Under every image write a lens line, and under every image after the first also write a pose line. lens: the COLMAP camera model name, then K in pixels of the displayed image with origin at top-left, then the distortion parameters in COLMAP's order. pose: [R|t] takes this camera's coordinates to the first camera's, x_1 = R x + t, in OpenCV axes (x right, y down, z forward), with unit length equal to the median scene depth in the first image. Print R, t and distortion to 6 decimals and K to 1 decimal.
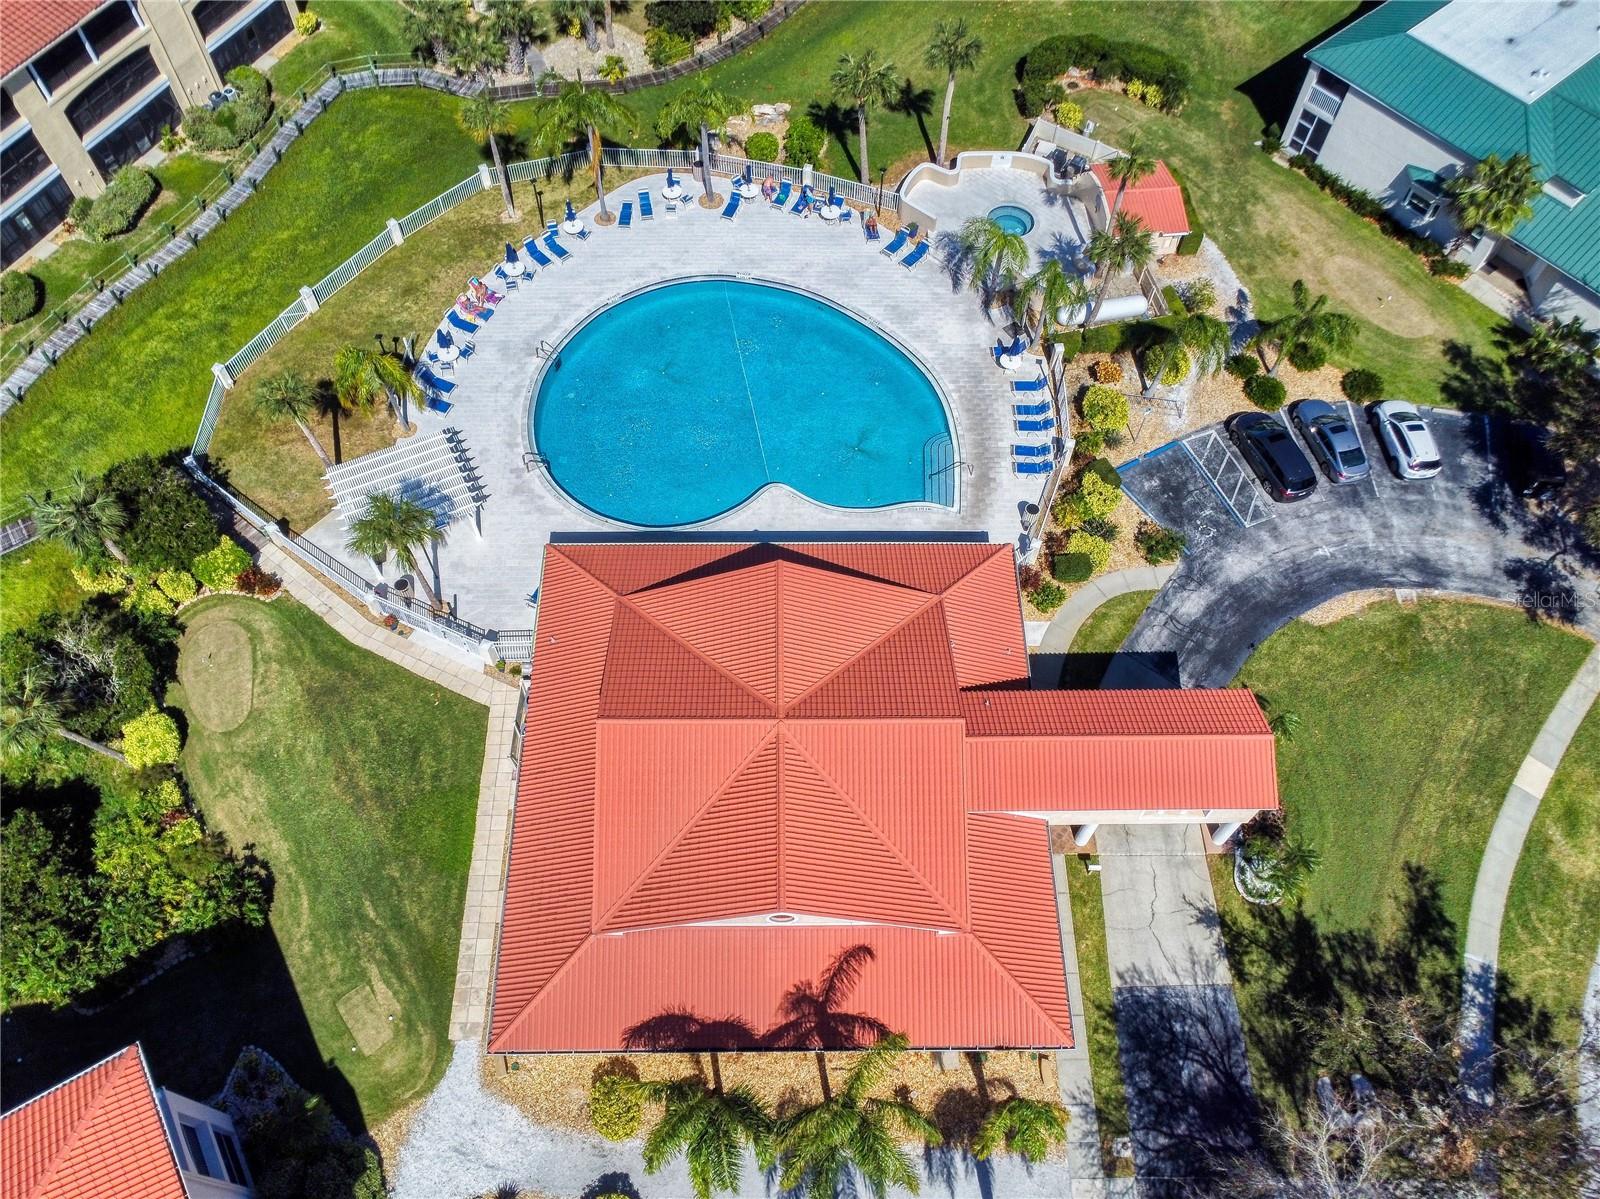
lens RADIAL K [[1211.9, 0, 800.0], [0, 1211.9, 599.5], [0, 0, 1]] dist [0.002111, -0.004107]
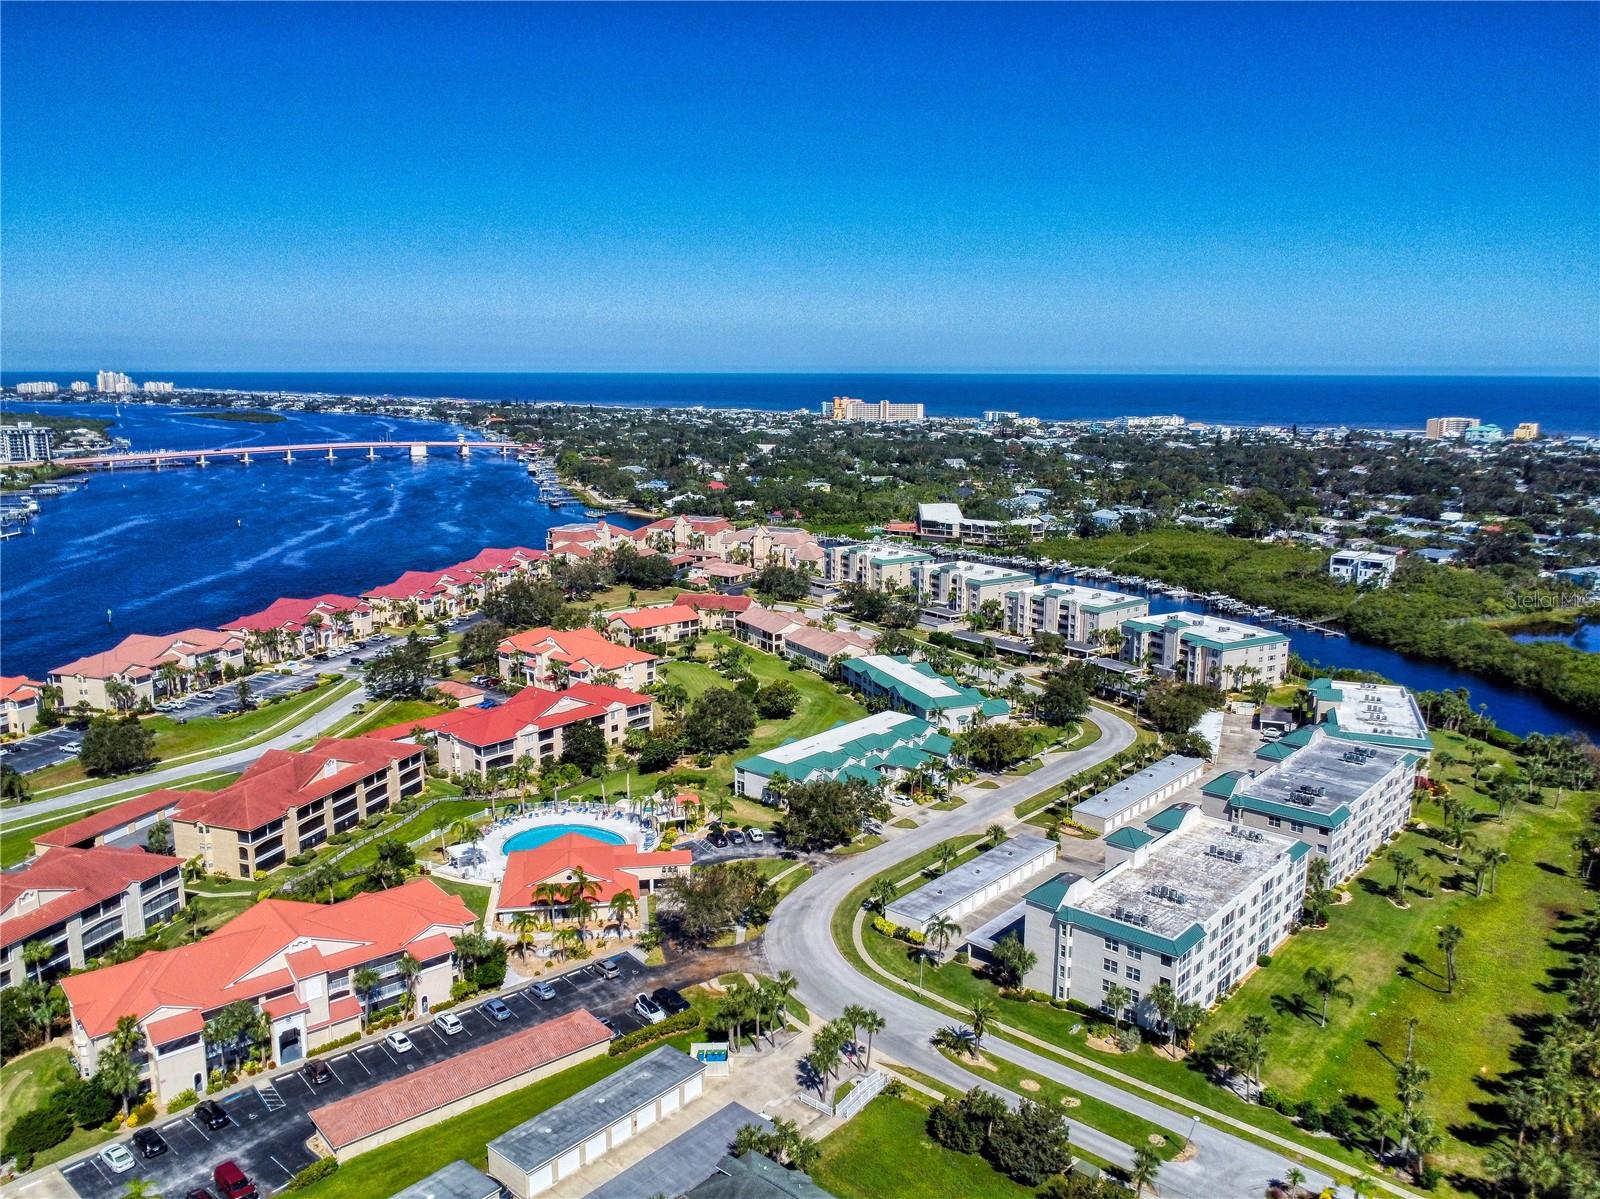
lens RADIAL K [[1211.9, 0, 800.0], [0, 1211.9, 599.5], [0, 0, 1]] dist [0.002111, -0.004107]
pose [[0.990045, -0.042892, 0.134056, 0.168349], [0.128432, 0.664962, -0.735751, 1.862462], [-0.057584, 0.745644, 0.663852, -1.712623]]
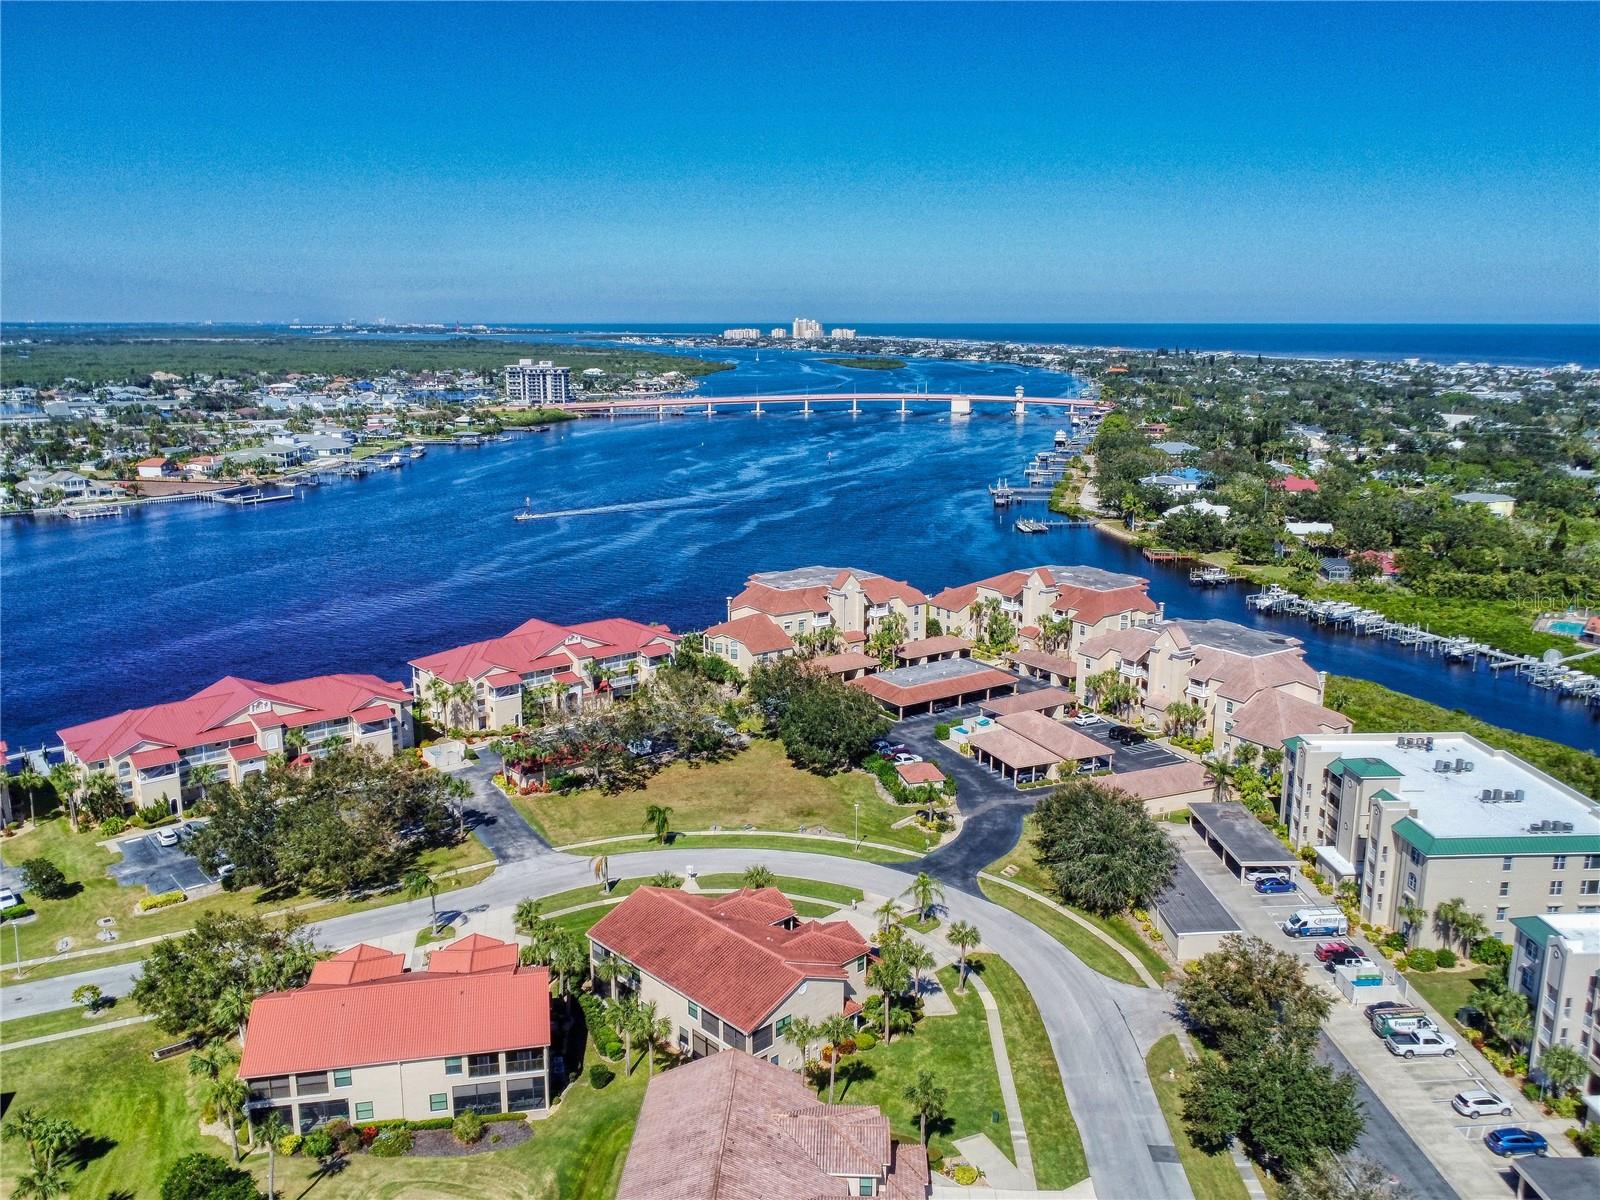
lens RADIAL K [[1275.2, 0, 800.0], [0, 1275.2, 600.0], [0, 0, 1]] dist [-0.001317, 0.000942]
pose [[0.914183, 0.067940, -0.399567, 1.385335], [-0.337689, 0.672857, -0.658202, -1.698150], [0.224133, 0.736646, 0.638057, 0.710684]]
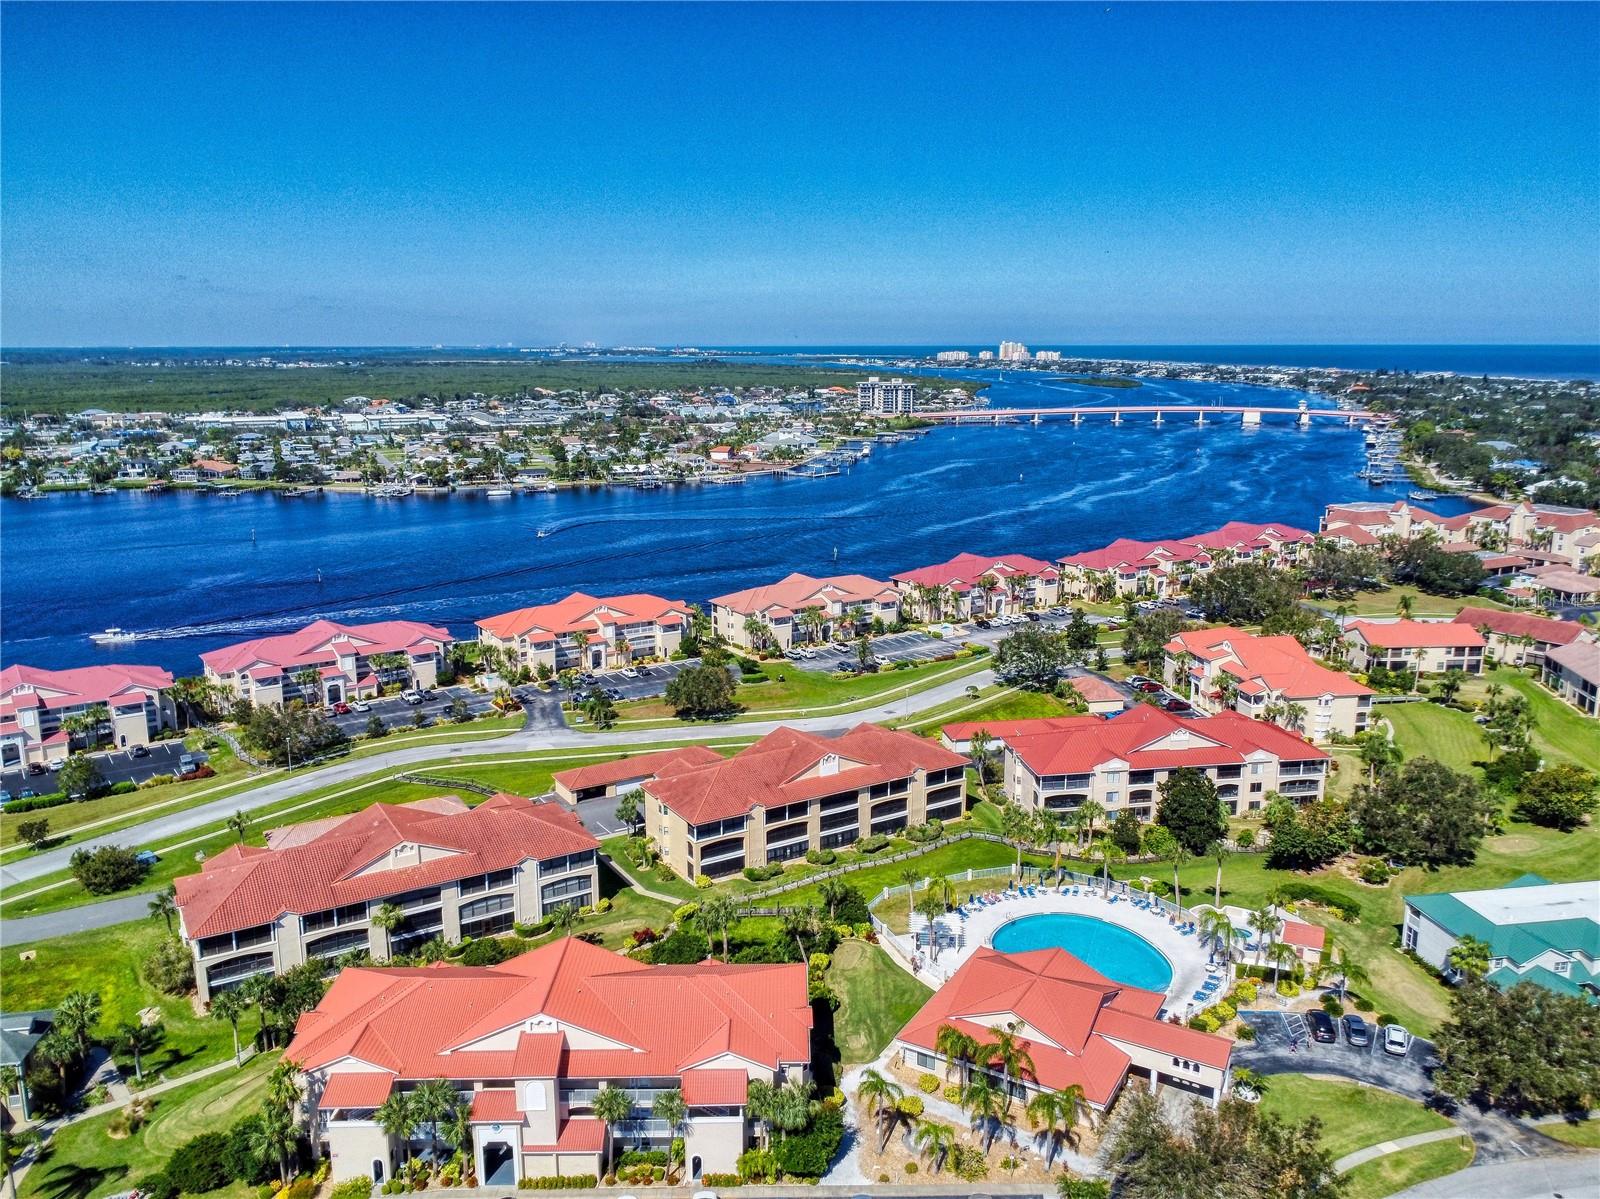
lens RADIAL K [[1211.9, 0, 800.0], [0, 1211.9, 599.5], [0, 0, 1]] dist [0.002111, -0.004107]
pose [[0.851977, 0.087373, -0.516237, 0.581444], [-0.438360, 0.658206, -0.612050, 0.972328], [0.286314, 0.747751, 0.599077, -0.959466]]
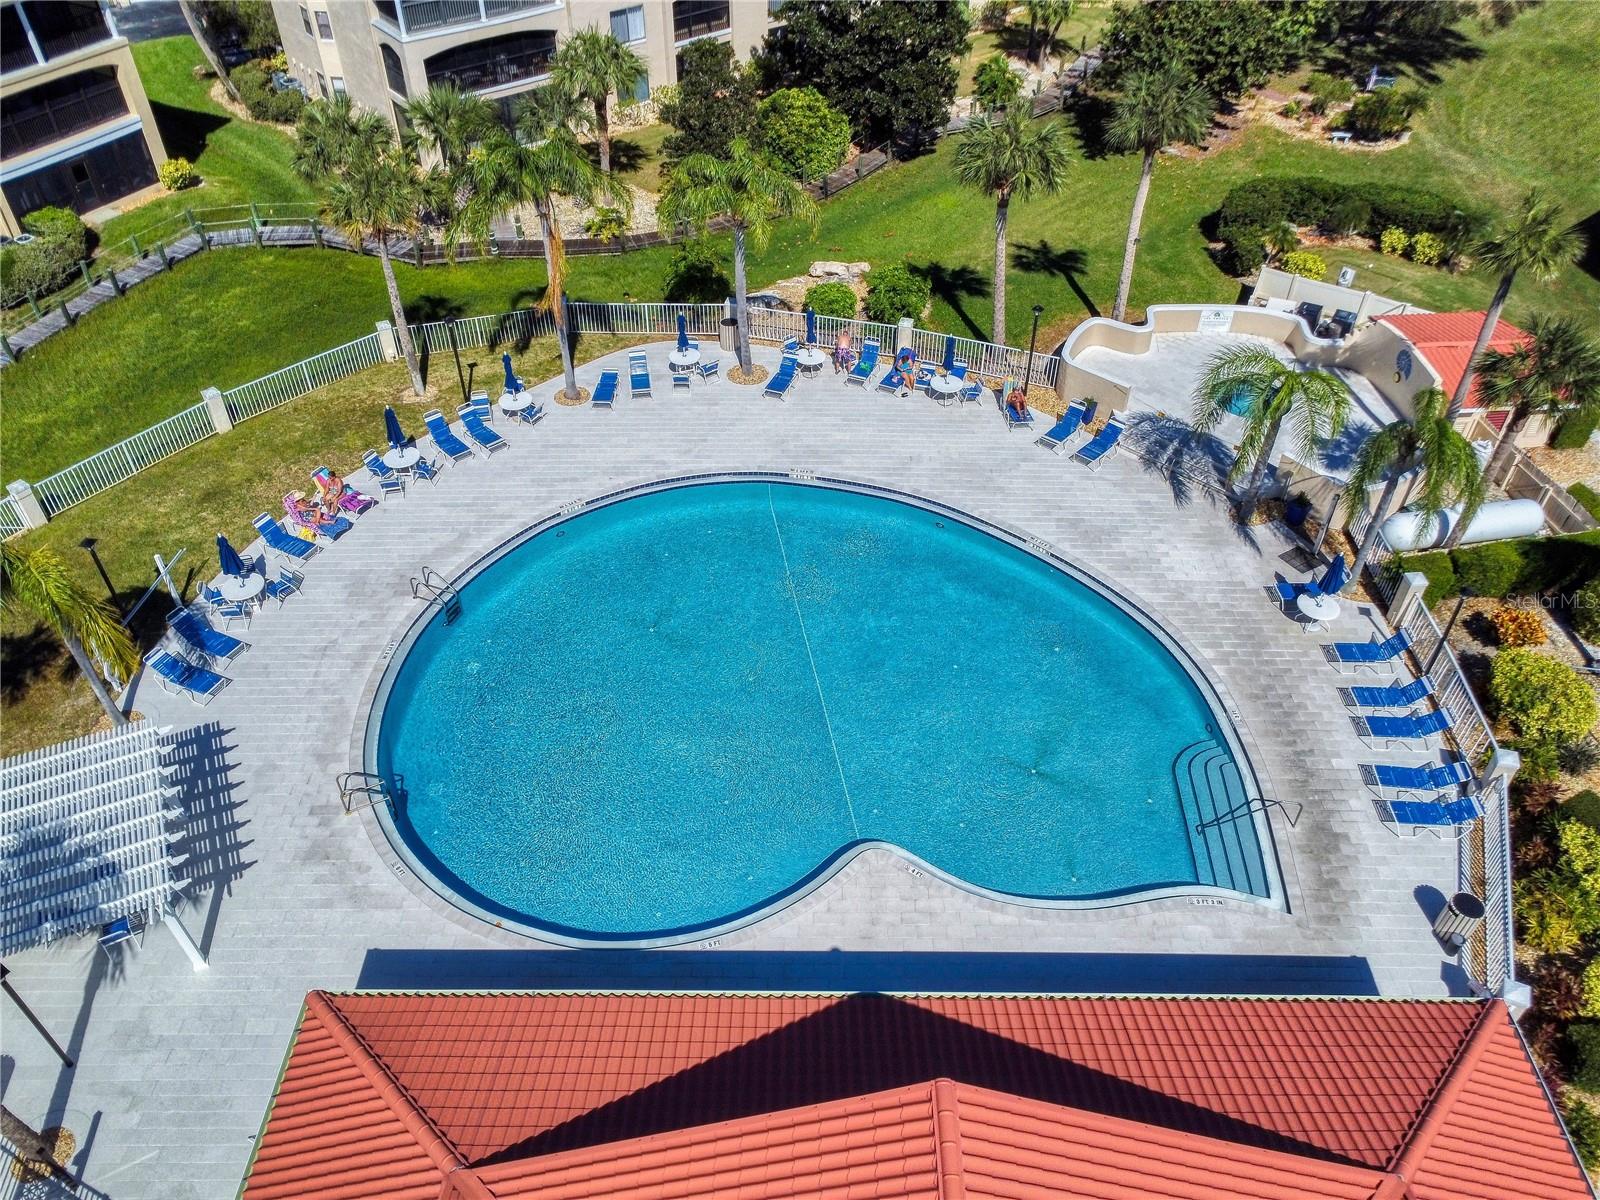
lens RADIAL K [[1211.9, 0, 800.0], [0, 1211.9, 600.0], [0, 0, 1]] dist [0.002111, -0.004107]
pose [[0.999718, 0.002756, -0.023604, -0.033942], [-0.009584, 0.955644, -0.294368, -0.042436], [0.021746, 0.294511, 0.955401, 0.473182]]
